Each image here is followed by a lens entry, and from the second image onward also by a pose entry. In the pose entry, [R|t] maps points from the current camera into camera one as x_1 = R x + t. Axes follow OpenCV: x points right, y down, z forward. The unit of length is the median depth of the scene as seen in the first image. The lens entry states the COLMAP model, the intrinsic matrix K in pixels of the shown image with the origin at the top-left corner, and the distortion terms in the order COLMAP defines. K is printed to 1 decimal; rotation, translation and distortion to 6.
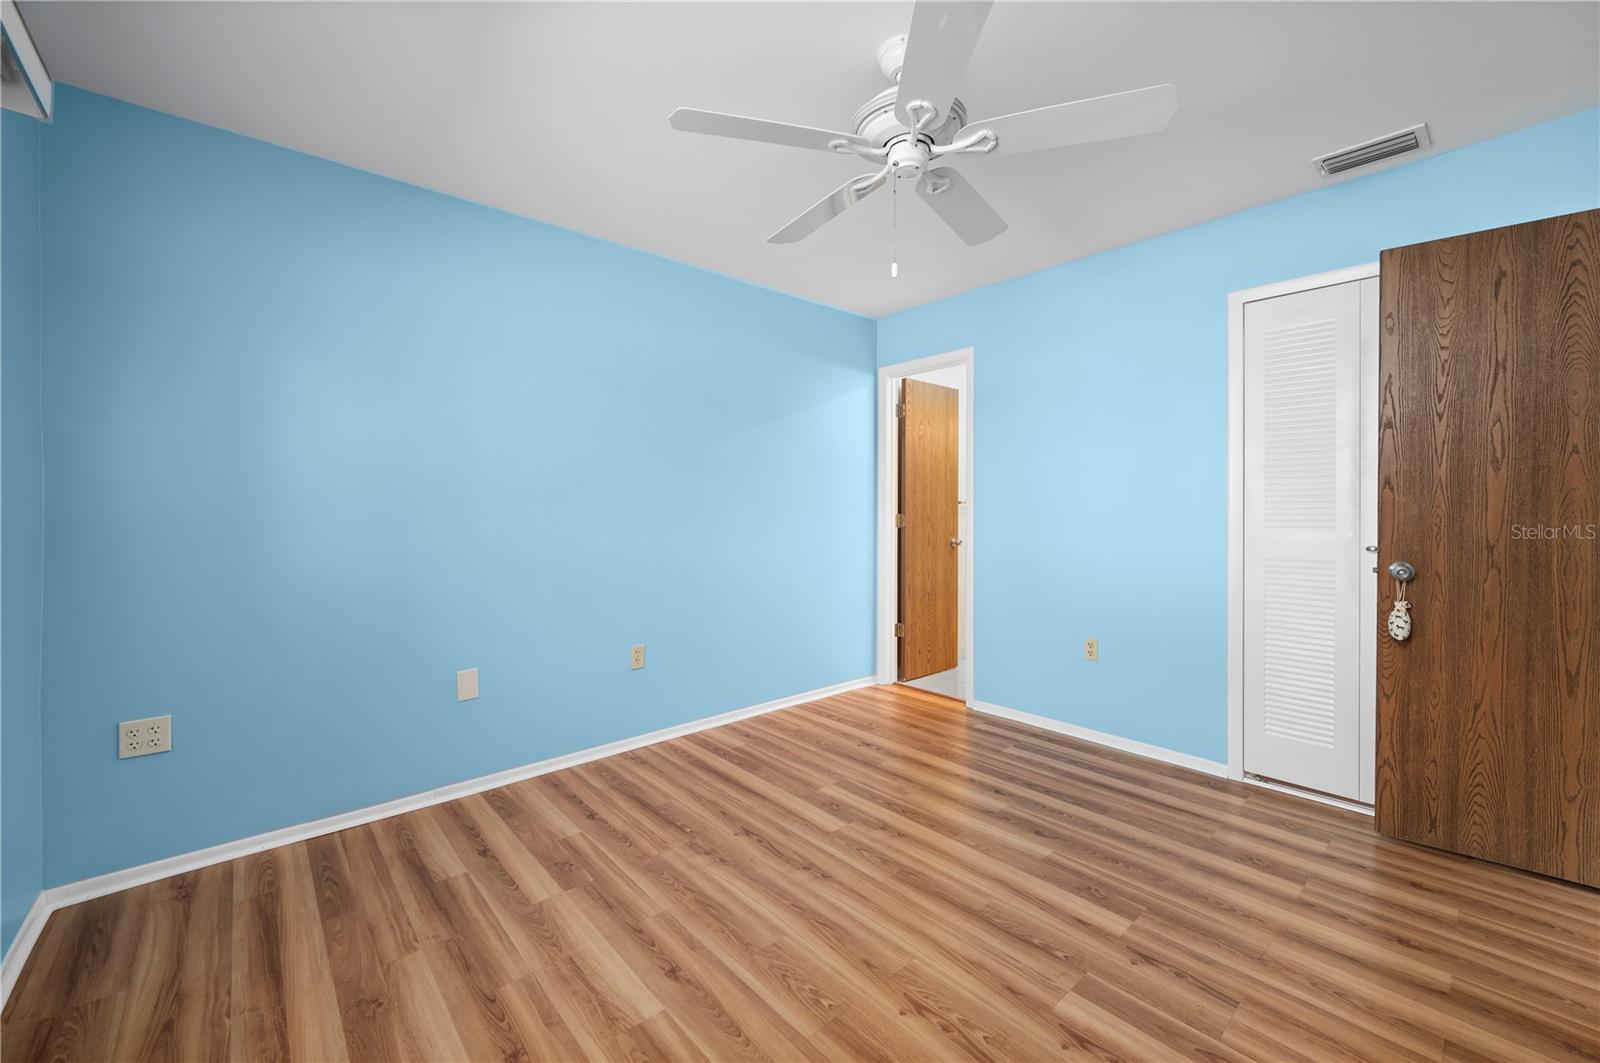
lens RADIAL K [[643.1, 0, 796.3], [0, 643.1, 527.6], [0, 0, 1]] dist [0.000643, -0.000187]
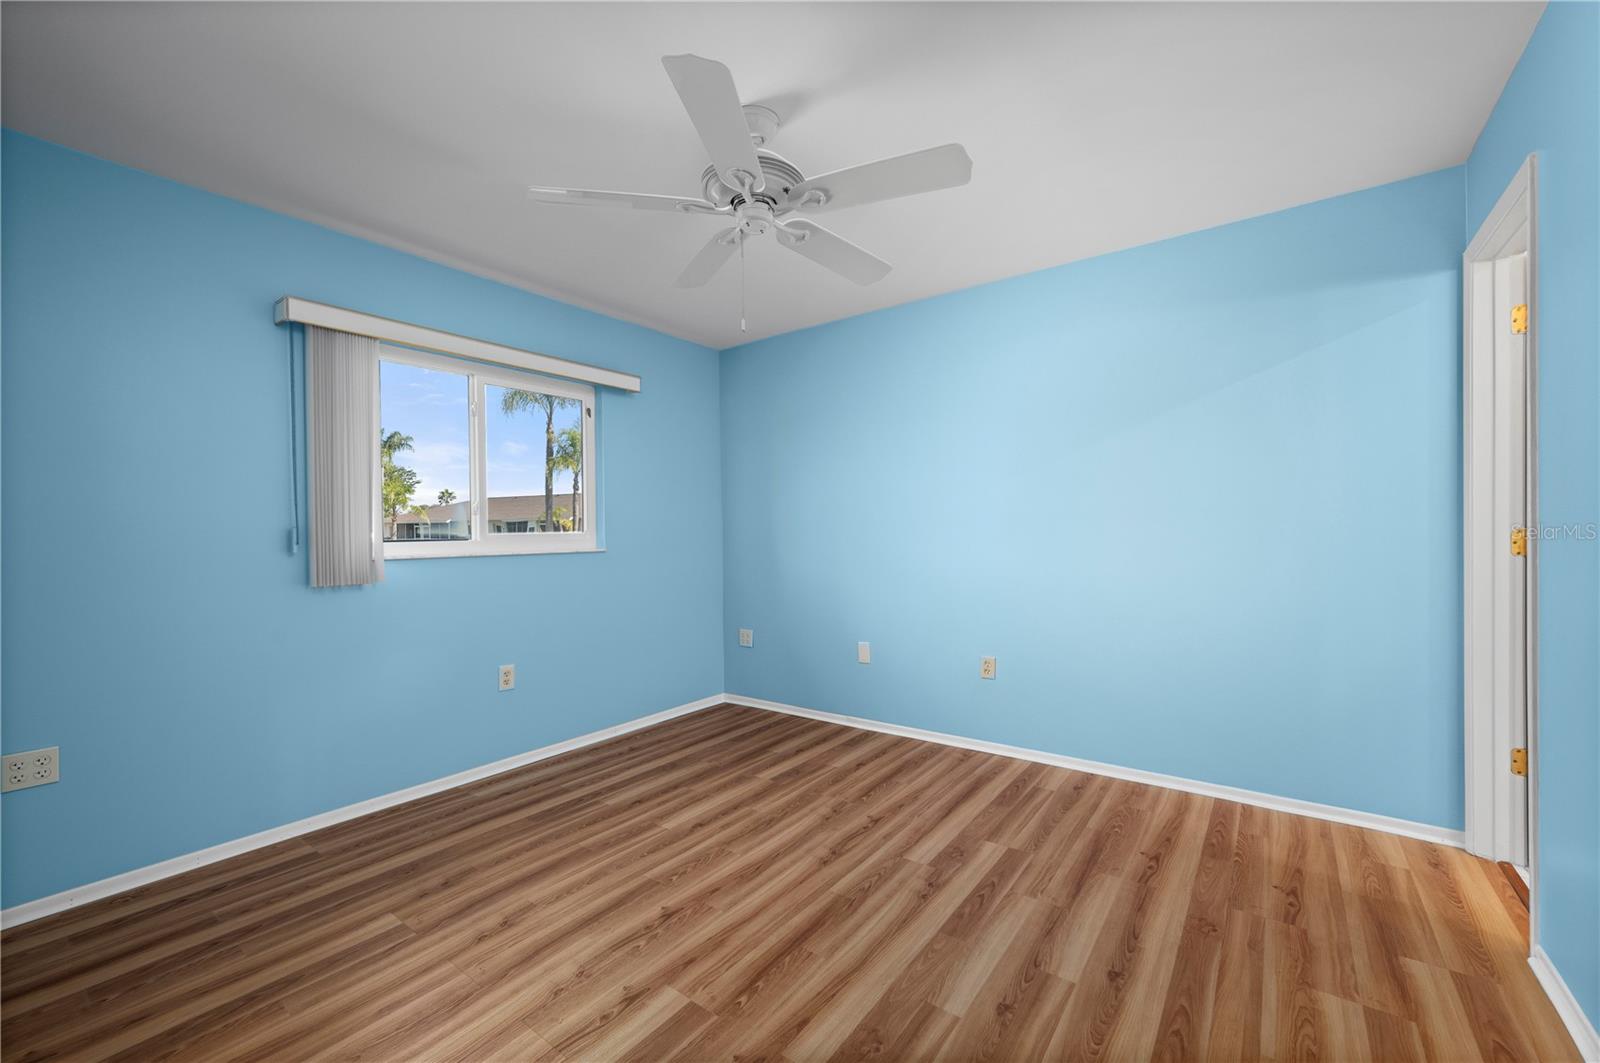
lens RADIAL K [[643.1, 0, 793.4], [0, 643.1, 531.2], [0, 0, 1]] dist [0.000643, -0.000187]
pose [[0.193158, -0.004431, -0.981158, 0.943477], [-0.011343, 0.999913, -0.006749, -0.014796], [0.981102, 0.012432, 0.193091, 0.612775]]
